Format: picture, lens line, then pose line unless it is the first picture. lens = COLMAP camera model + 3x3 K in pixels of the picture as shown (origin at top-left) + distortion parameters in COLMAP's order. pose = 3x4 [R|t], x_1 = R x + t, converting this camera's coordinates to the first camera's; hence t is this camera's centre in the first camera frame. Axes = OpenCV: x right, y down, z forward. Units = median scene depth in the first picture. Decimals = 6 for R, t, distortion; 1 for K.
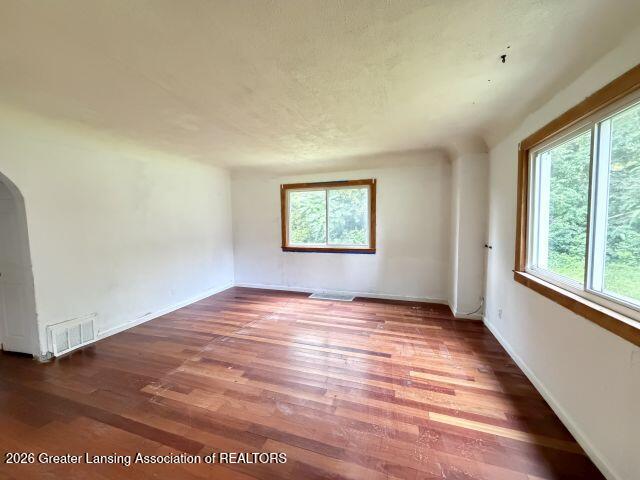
lens RADIAL K [[253.9, 0, 319.8], [0, 253.9, 239.8], [0, 0, 1]] dist [-0.003495, -0.000140]
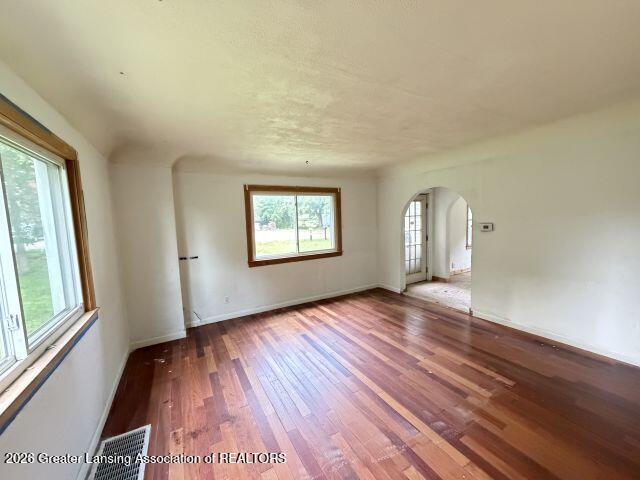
lens RADIAL K [[253.9, 0, 317.5], [0, 253.9, 238.3], [0, 0, 1]] dist [-0.003495, -0.000140]
pose [[-0.734012, -0.013416, 0.679004, -0.636267], [0.093120, 0.988374, 0.120193, -0.174746], [-0.672722, 0.151452, -0.724229, 1.765288]]
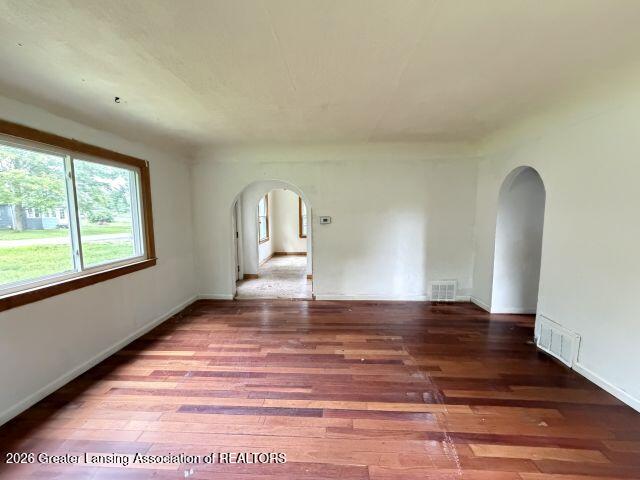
lens RADIAL K [[253.9, 0, 318.6], [0, 253.9, 238.7], [0, 0, 1]] dist [-0.003495, -0.000140]
pose [[-0.964355, 0.045863, -0.260608, 0.059974], [0.000693, 0.985299, 0.170836, -0.143500], [0.264612, 0.164566, -0.950210, 1.667324]]
